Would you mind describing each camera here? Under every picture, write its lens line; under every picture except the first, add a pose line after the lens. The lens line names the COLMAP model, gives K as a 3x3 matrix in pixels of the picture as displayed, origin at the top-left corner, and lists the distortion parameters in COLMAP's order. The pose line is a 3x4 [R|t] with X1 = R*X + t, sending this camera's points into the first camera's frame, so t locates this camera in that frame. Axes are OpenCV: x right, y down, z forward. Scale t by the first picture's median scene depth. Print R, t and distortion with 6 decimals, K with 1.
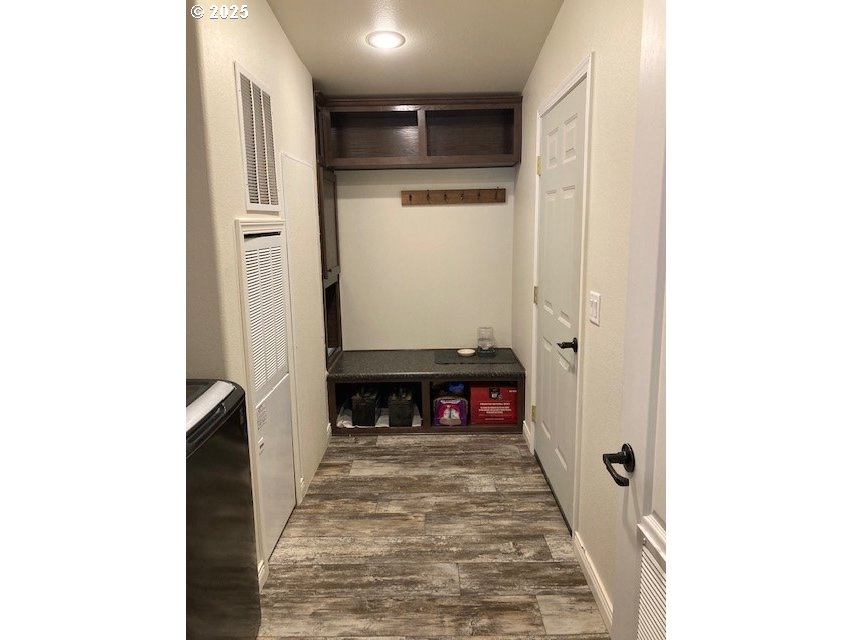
lens RADIAL K [[521.6, 0, 425.7], [0, 521.6, 307.0], [0, 0, 1]] dist [0.006777, 0.000968]
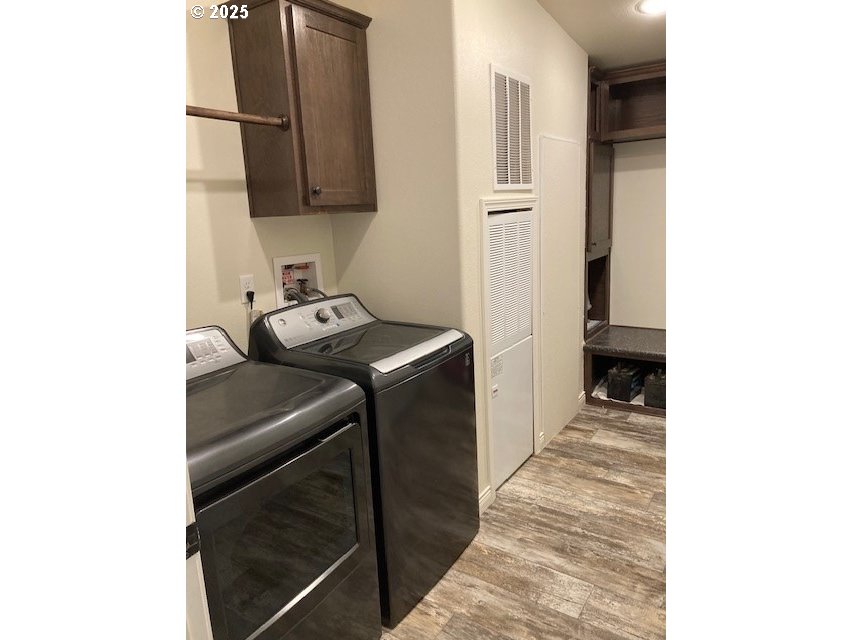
lens RADIAL K [[521.6, 0, 425.7], [0, 521.6, 307.0], [0, 0, 1]] dist [0.006777, 0.000968]
pose [[0.831518, 0.084598, -0.549018, 0.150726], [-0.057620, 0.996140, 0.066226, 0.005466], [0.552501, -0.023434, 0.833183, -0.053216]]
